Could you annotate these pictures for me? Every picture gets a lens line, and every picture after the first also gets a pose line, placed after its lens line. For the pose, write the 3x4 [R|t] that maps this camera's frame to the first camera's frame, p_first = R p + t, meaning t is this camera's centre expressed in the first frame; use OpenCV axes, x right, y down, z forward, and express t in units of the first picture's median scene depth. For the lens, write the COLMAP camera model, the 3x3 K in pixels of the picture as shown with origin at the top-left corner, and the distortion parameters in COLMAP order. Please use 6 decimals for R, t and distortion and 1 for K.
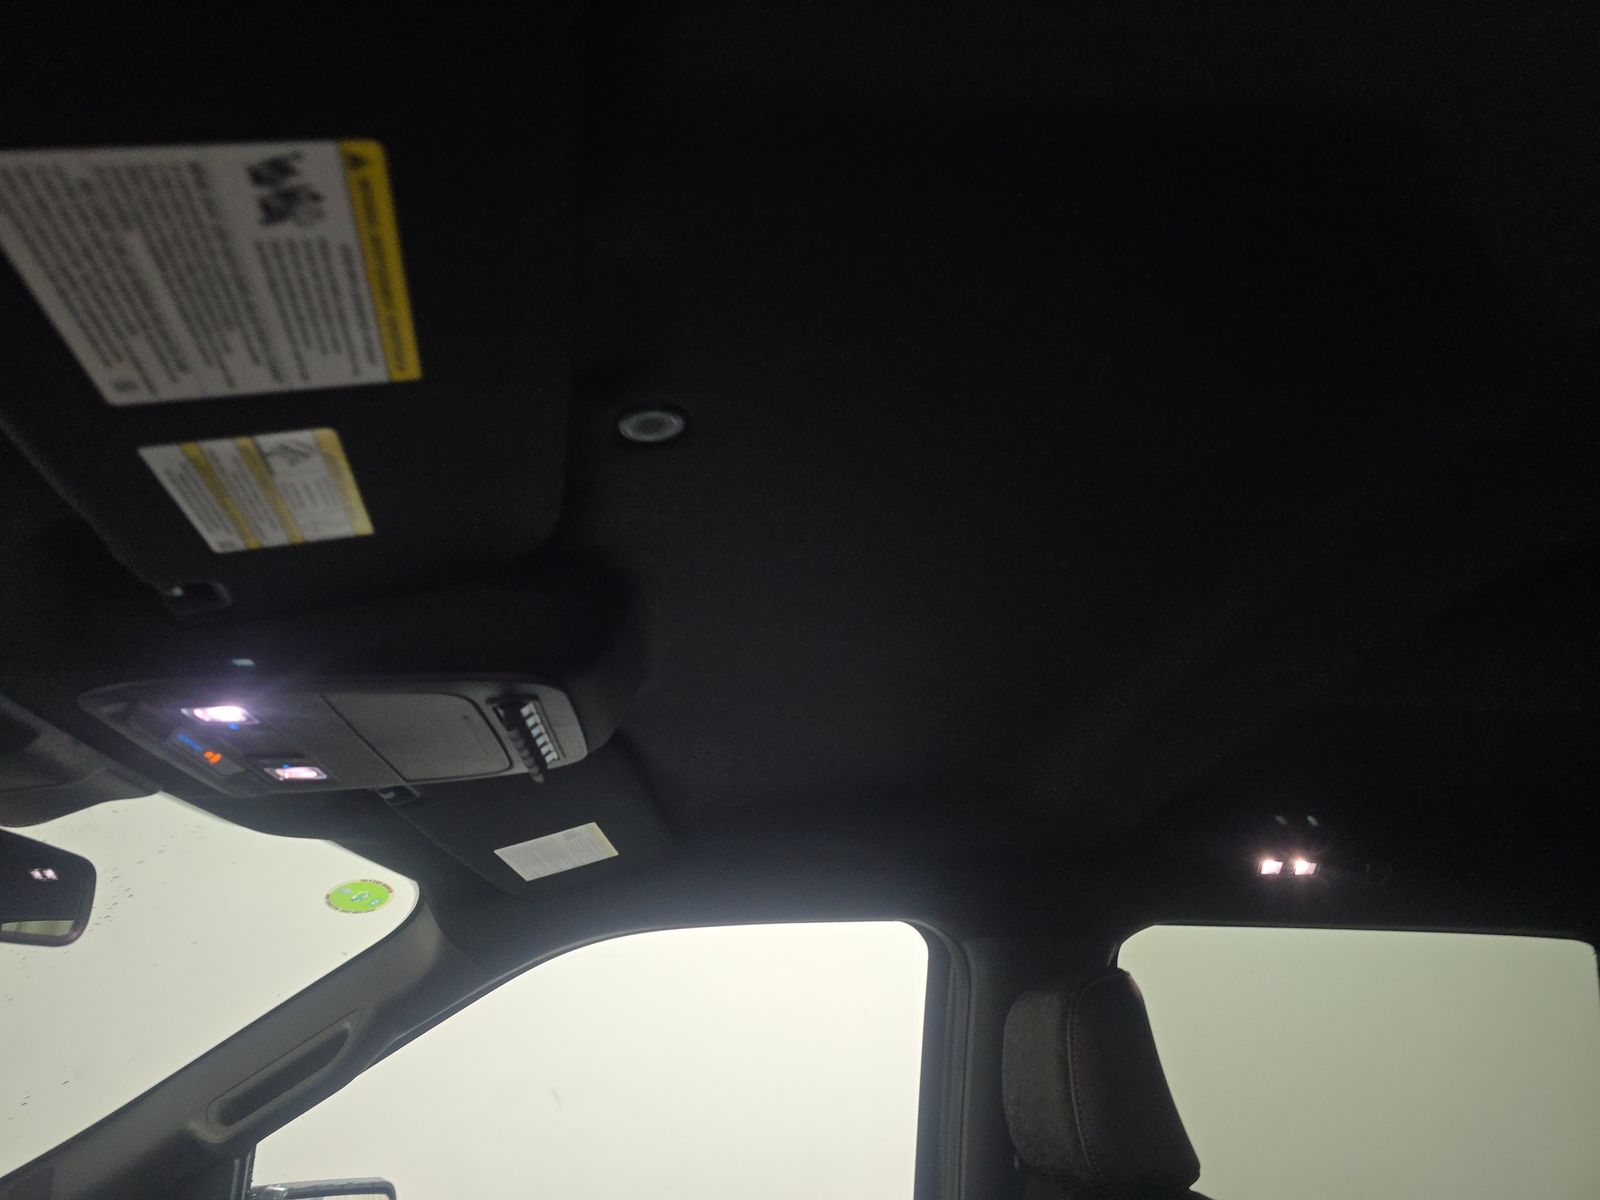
lens RADIAL K [[1071.9, 0, 800.0], [0, 1071.9, 600.0], [0, 0, 1]] dist [0.001191, -0.001823]
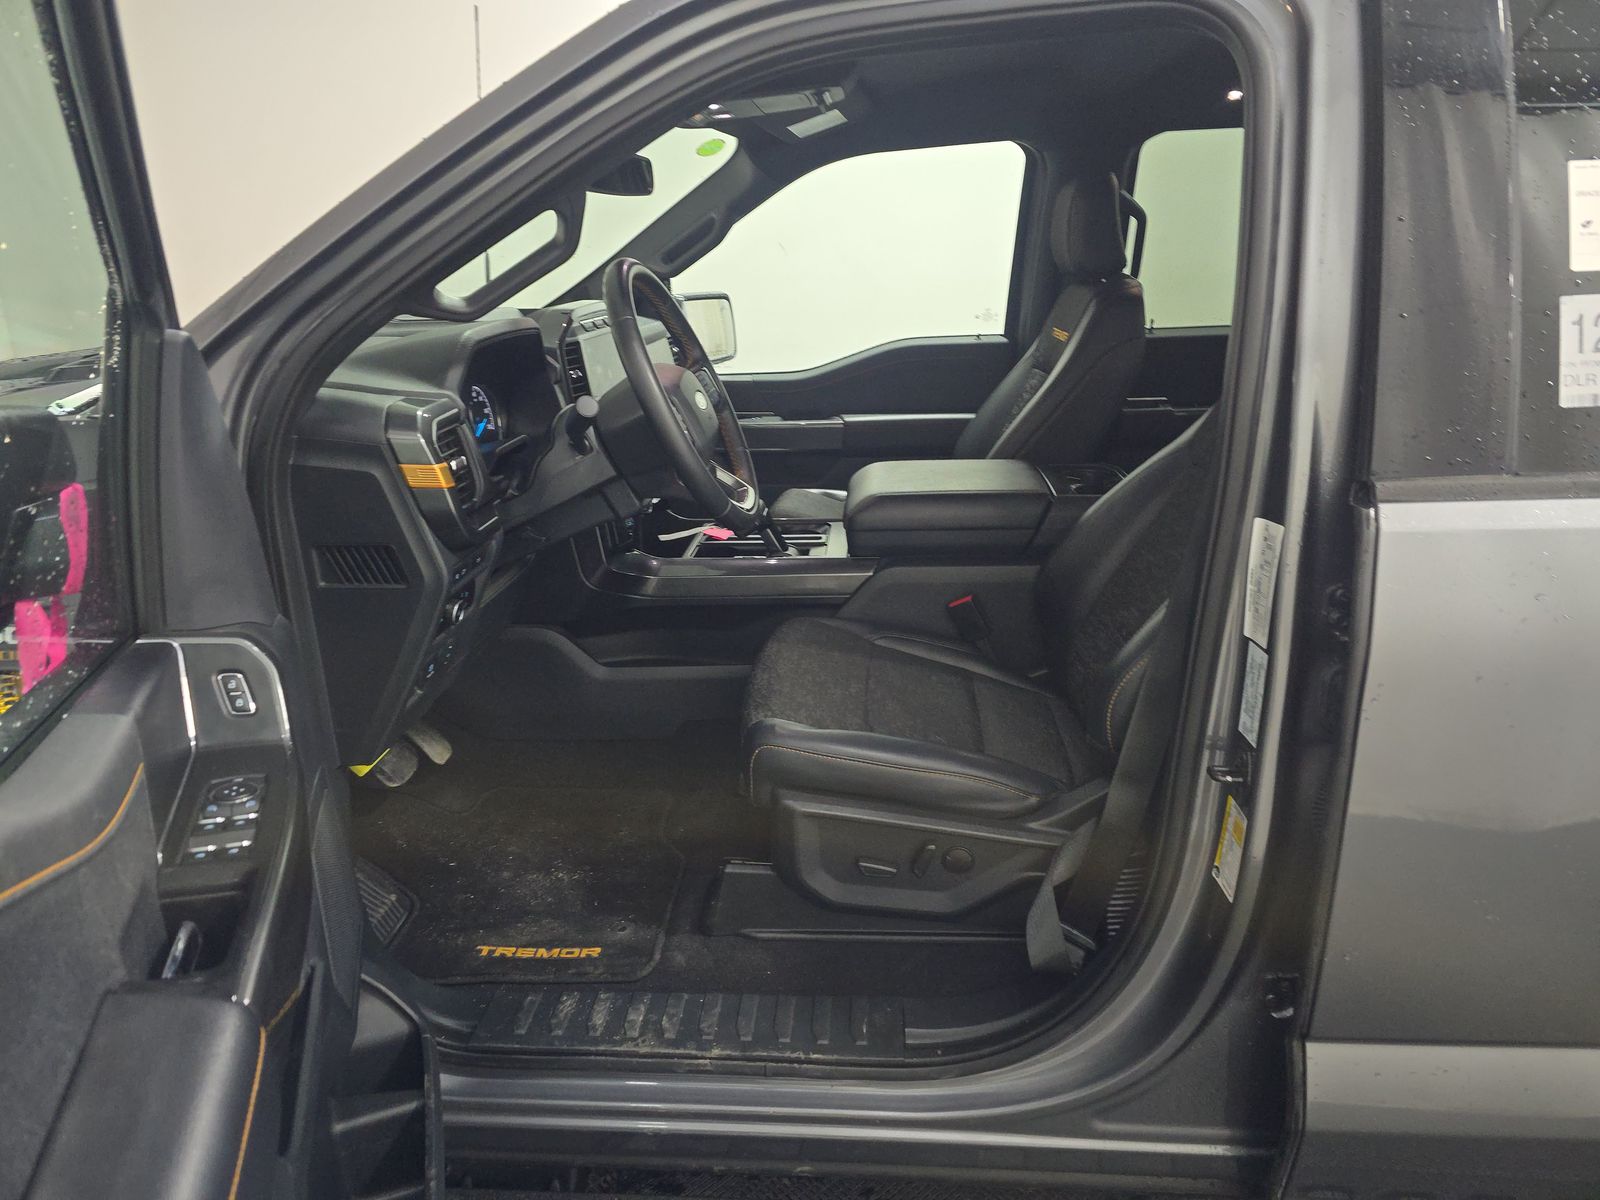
lens RADIAL K [[1071.9, 0, 800.0], [0, 1071.9, 600.0], [0, 0, 1]] dist [0.001191, -0.001823]
pose [[0.984914, 0.014912, -0.172403, 0.074247], [0.105860, 0.736195, 0.668439, -0.371722], [0.136890, -0.676605, 0.723510, -0.851915]]
